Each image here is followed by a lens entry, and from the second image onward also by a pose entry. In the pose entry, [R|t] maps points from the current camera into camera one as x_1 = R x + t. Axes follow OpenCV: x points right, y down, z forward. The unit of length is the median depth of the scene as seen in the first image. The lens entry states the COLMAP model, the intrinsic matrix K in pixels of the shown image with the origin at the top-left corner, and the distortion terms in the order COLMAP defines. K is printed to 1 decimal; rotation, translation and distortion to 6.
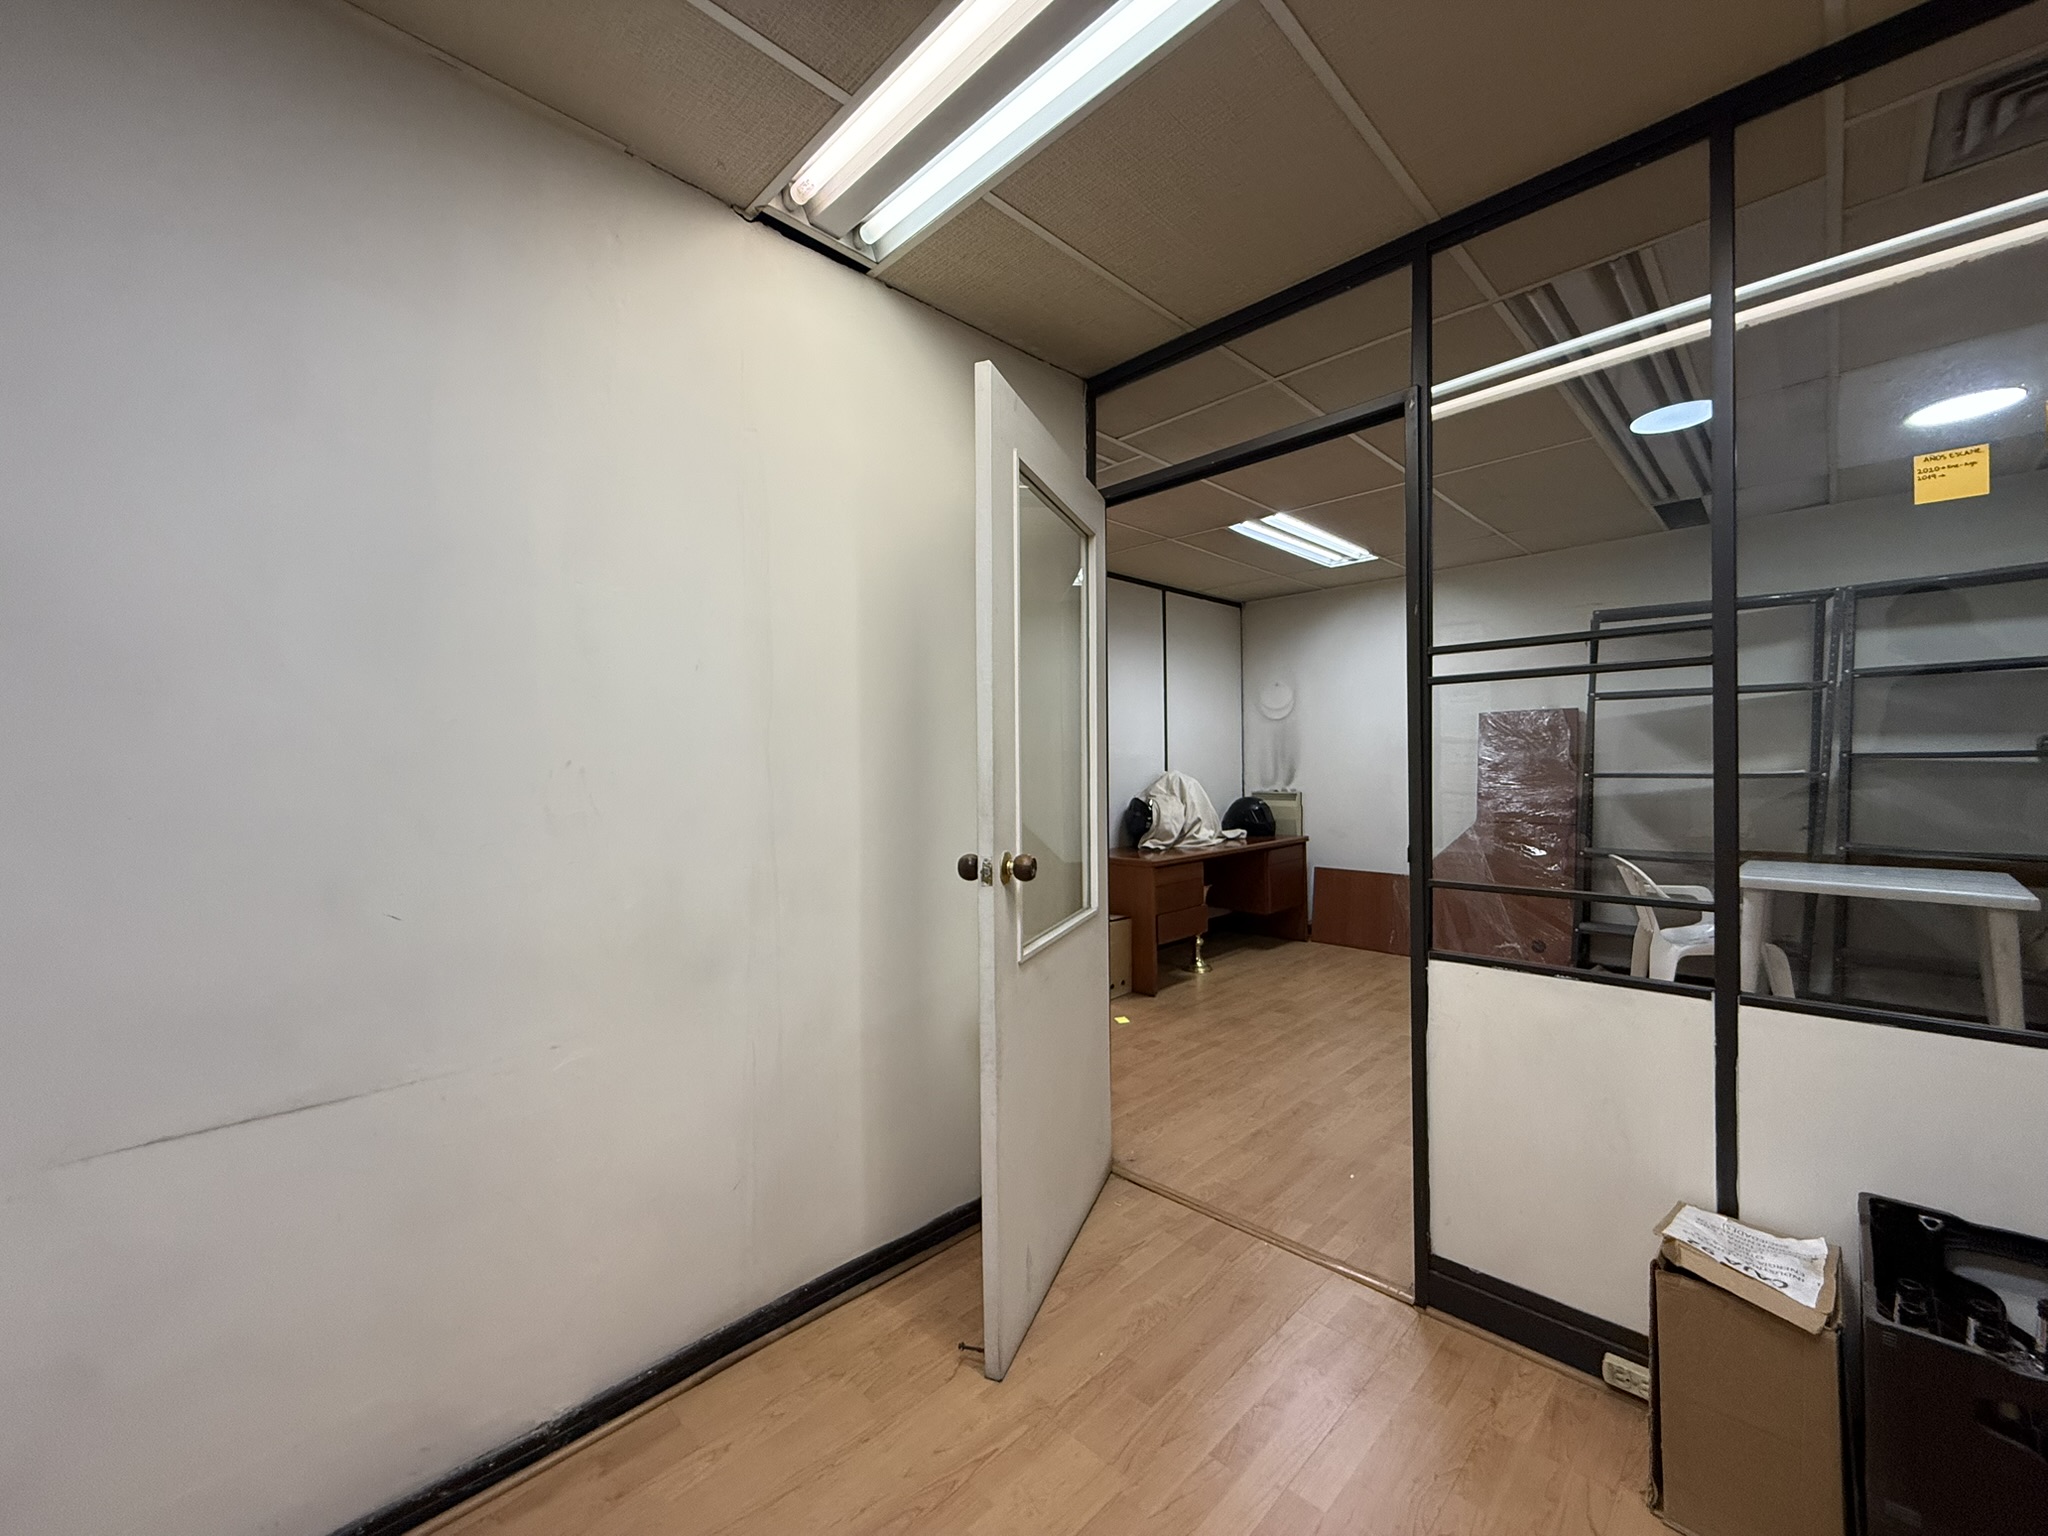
lens RADIAL K [[808.3, 0, 1018.4], [0, 808.3, 769.8], [0, 0, 1]] dist [-0.003015, 0.000782]
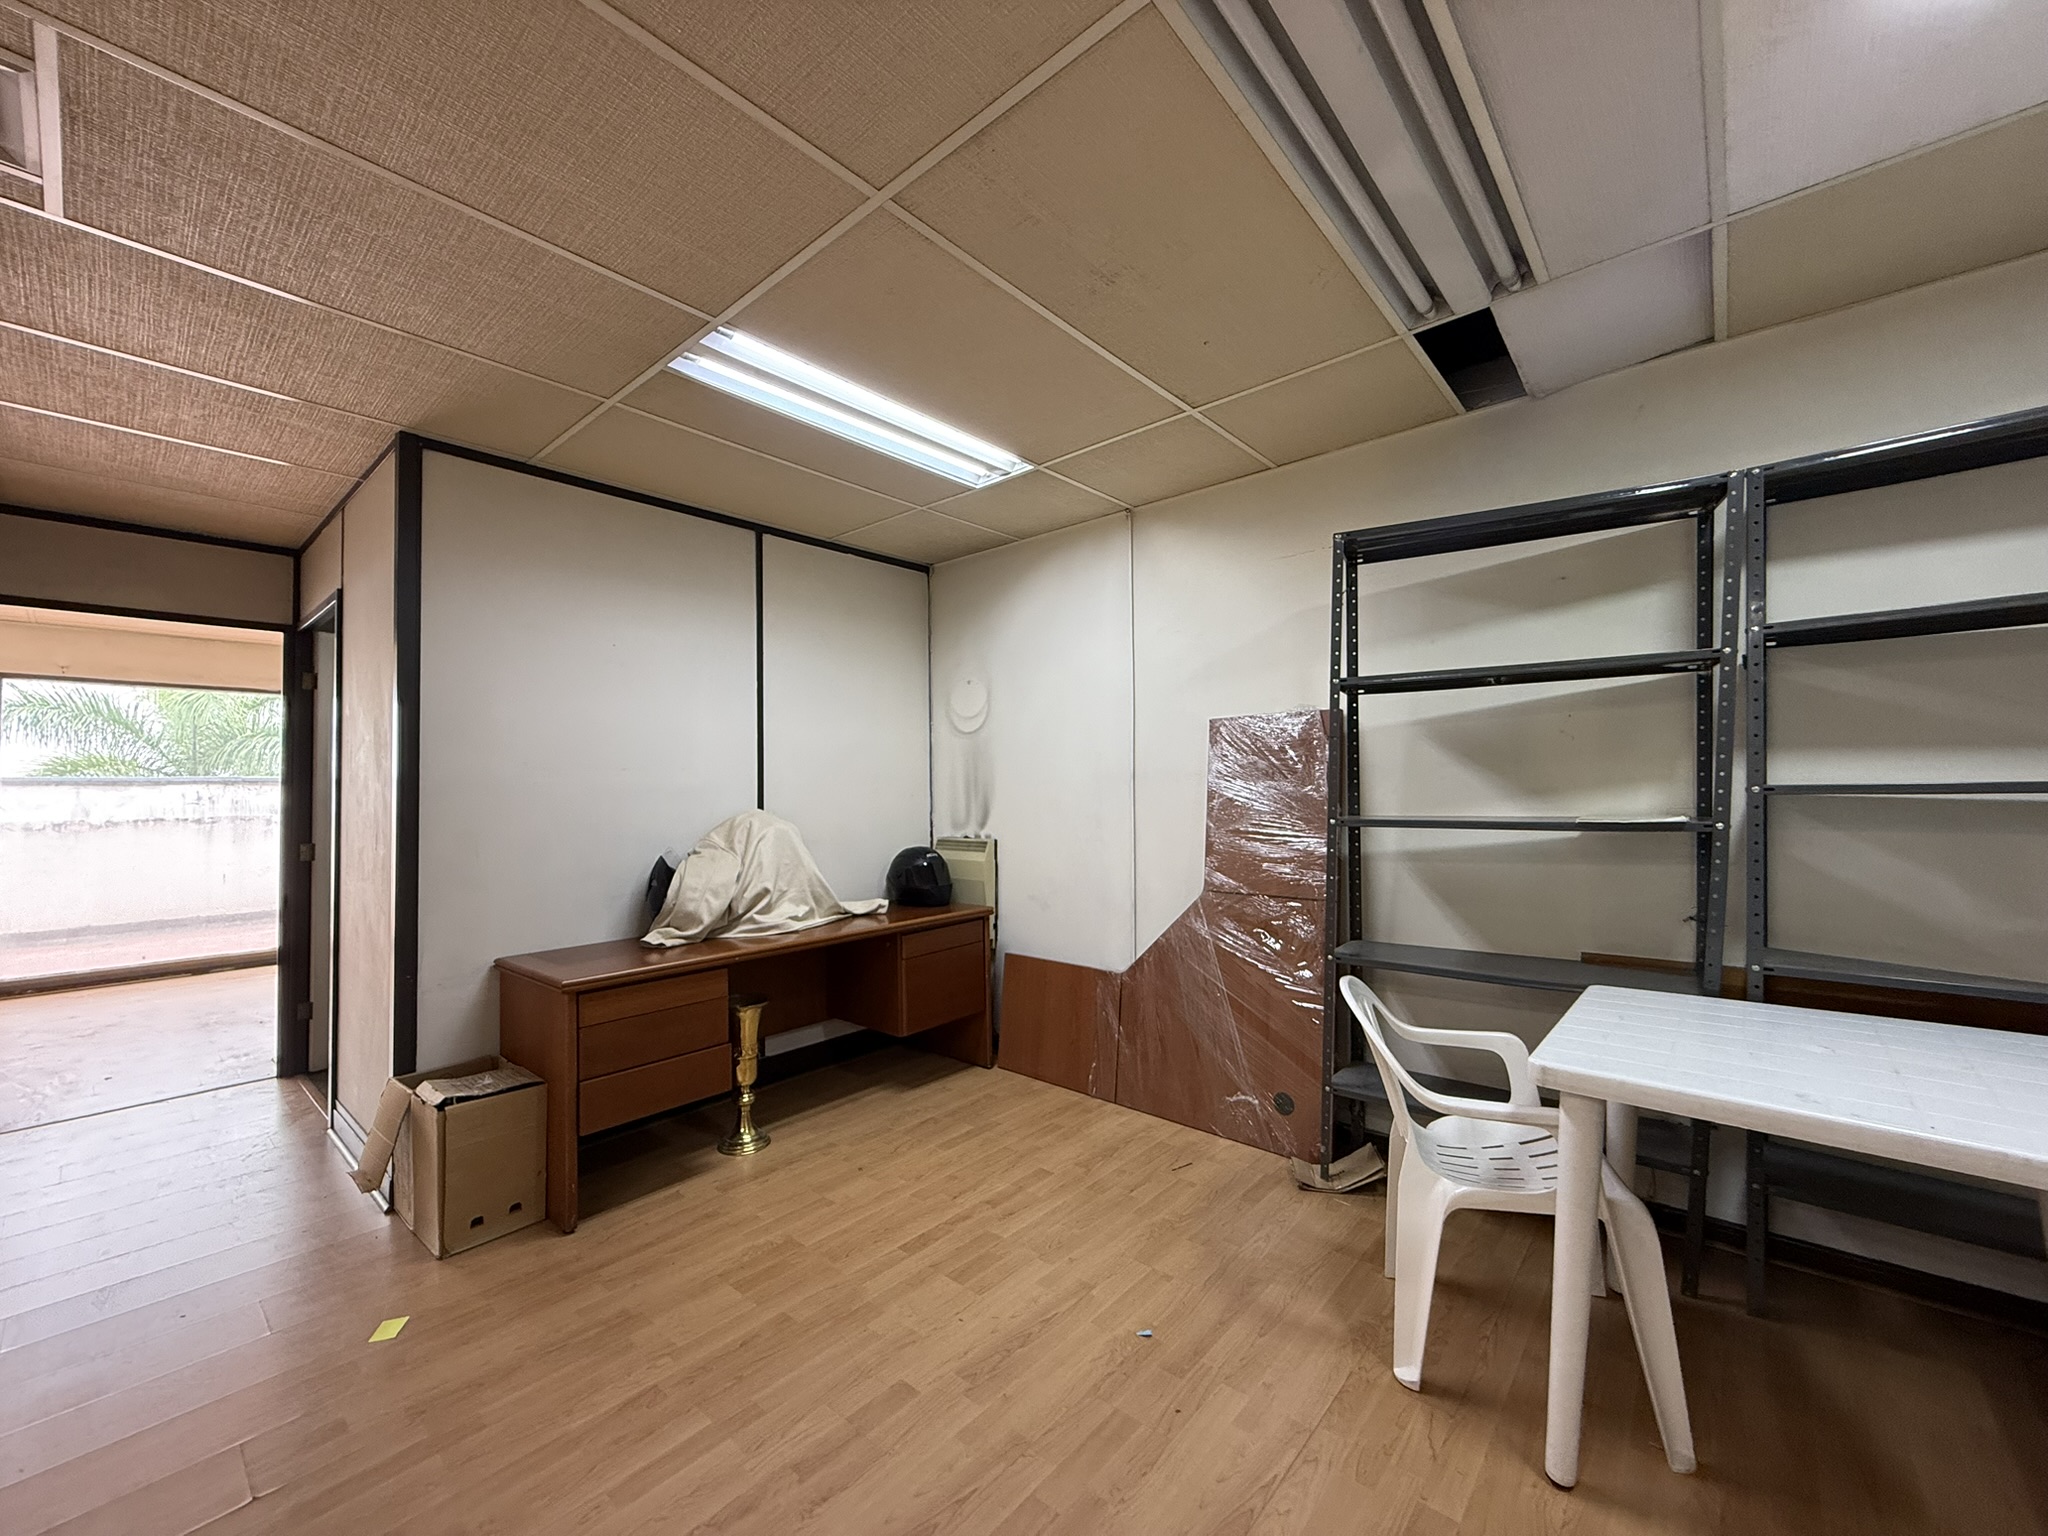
lens RADIAL K [[808.3, 0, 1018.7], [0, 808.3, 769.1], [0, 0, 1]] dist [-0.003015, 0.000782]
pose [[0.997646, 0.000208, 0.068580, 0.414830], [0.001937, 0.999511, -0.031218, -0.012738], [-0.068553, 0.031277, 0.997157, 0.413881]]
